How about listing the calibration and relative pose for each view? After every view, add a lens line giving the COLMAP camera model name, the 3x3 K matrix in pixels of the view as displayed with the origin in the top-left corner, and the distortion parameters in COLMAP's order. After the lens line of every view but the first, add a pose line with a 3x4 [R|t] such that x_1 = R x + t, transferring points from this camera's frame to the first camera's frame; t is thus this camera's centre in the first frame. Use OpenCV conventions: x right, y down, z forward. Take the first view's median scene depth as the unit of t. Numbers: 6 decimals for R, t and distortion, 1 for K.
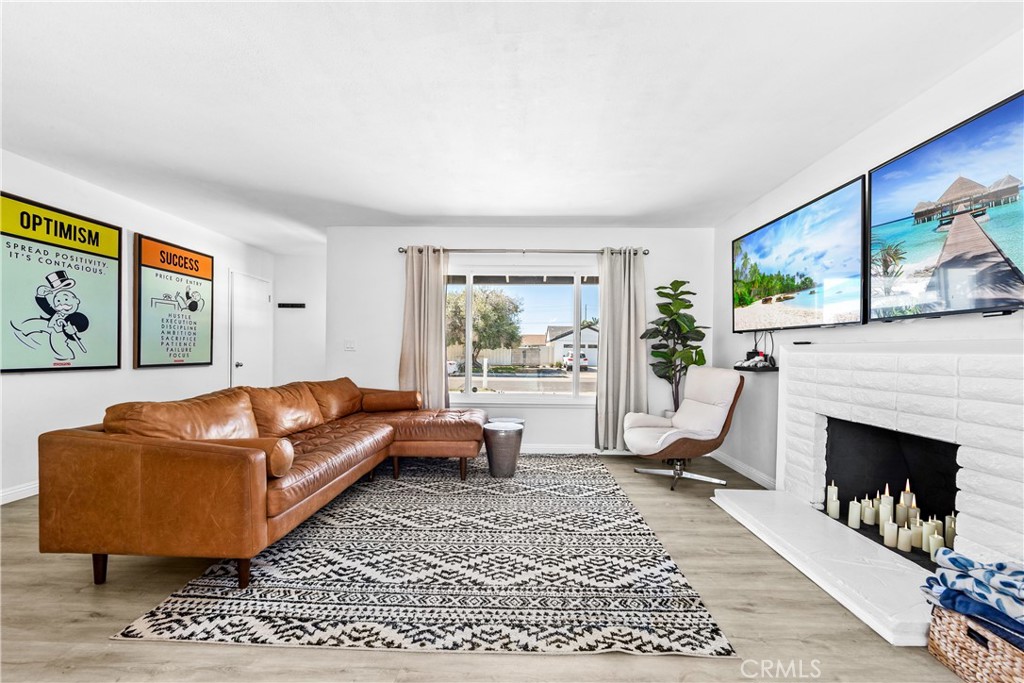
lens RADIAL K [[416.0, 0, 514.6], [0, 416.0, 353.2], [0, 0, 1]] dist [-0.003343, -0.000381]
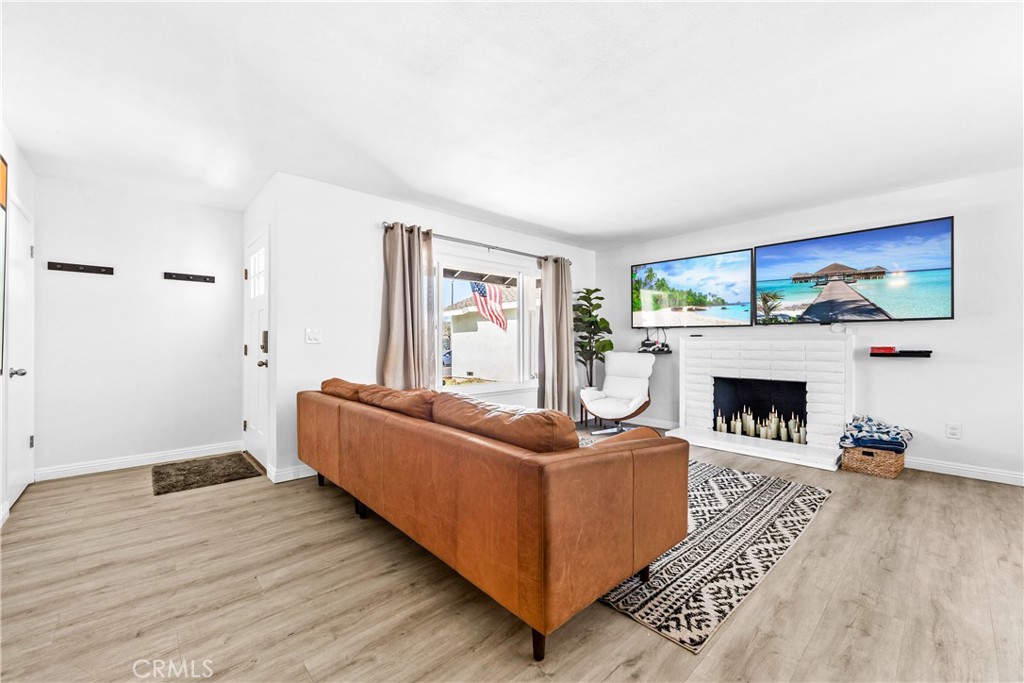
lens RADIAL K [[412.3, 0, 508.3], [0, 412.3, 337.4], [0, 0, 1]] dist [-0.006684, 0.000023]
pose [[0.721578, -0.000413, 0.692333, -1.151263], [0.010343, 0.999895, -0.010183, -0.009080], [-0.692256, 0.014509, 0.721506, 0.370406]]
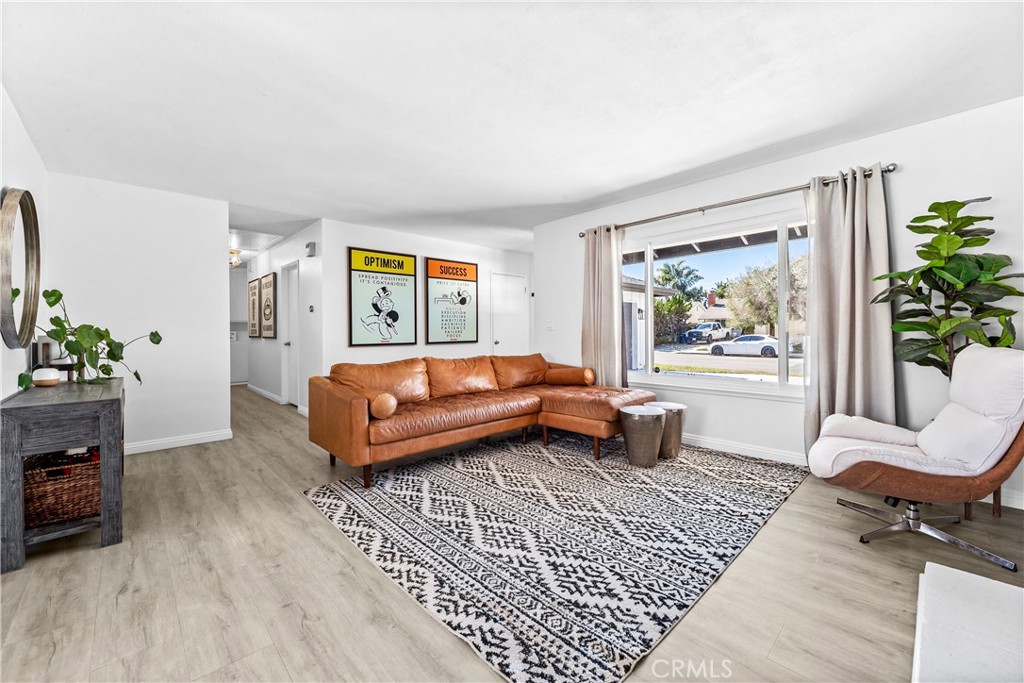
lens RADIAL K [[407.4, 0, 512.9], [0, 407.4, 325.0], [0, 0, 1]] dist [-0.001373, -0.000132]
pose [[0.701854, -0.028478, -0.711752, 0.581052], [0.015320, 0.999573, -0.024887, 0.010855], [0.712156, 0.006563, 0.701990, 0.242896]]
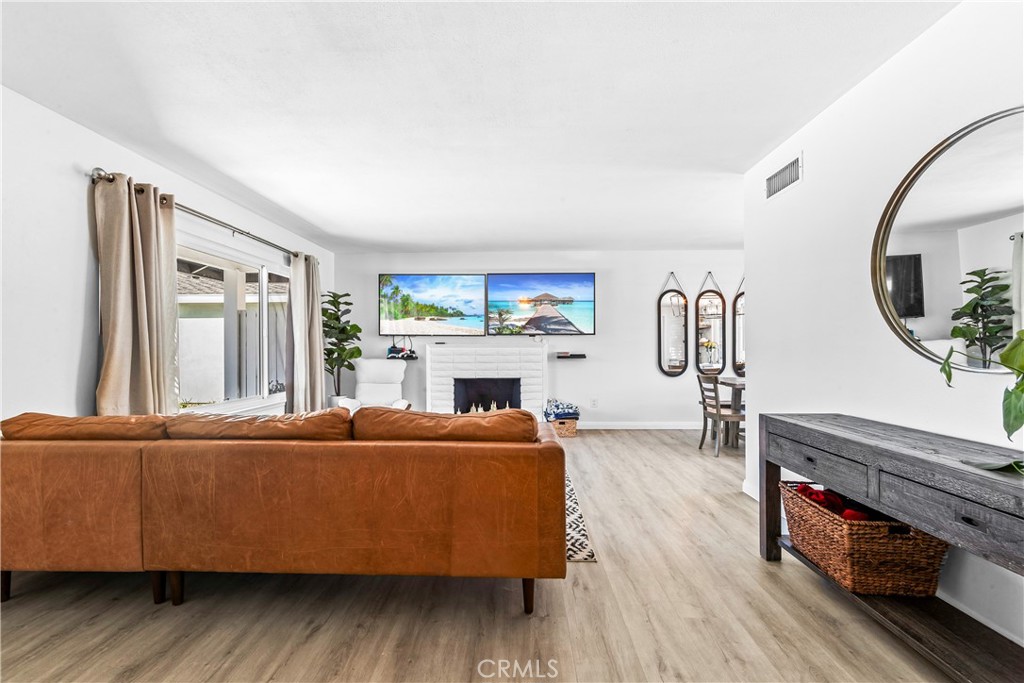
lens RADIAL K [[419.2, 0, 512.0], [0, 419.2, 341.5], [0, 0, 1]] dist [-0.007295, 0.000154]
pose [[-0.002308, 0.004483, 0.999987, -1.422920], [0.008286, 0.999956, -0.004464, -0.022848], [-0.999963, 0.008276, -0.002345, 0.767672]]
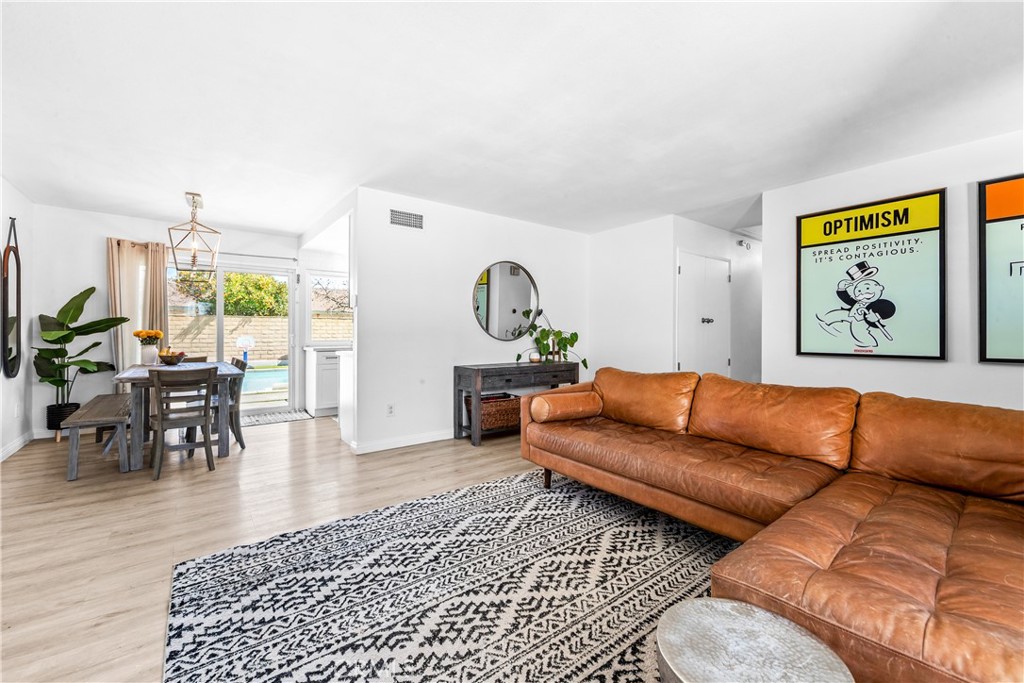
lens RADIAL K [[412.3, 0, 508.3], [0, 412.3, 337.4], [0, 0, 1]] dist [-0.006684, 0.000023]
pose [[-0.777469, -0.007877, -0.628872, 0.312310], [-0.013120, 0.999907, 0.003695, -0.000146], [0.628785, 0.011124, -0.777500, 1.531645]]
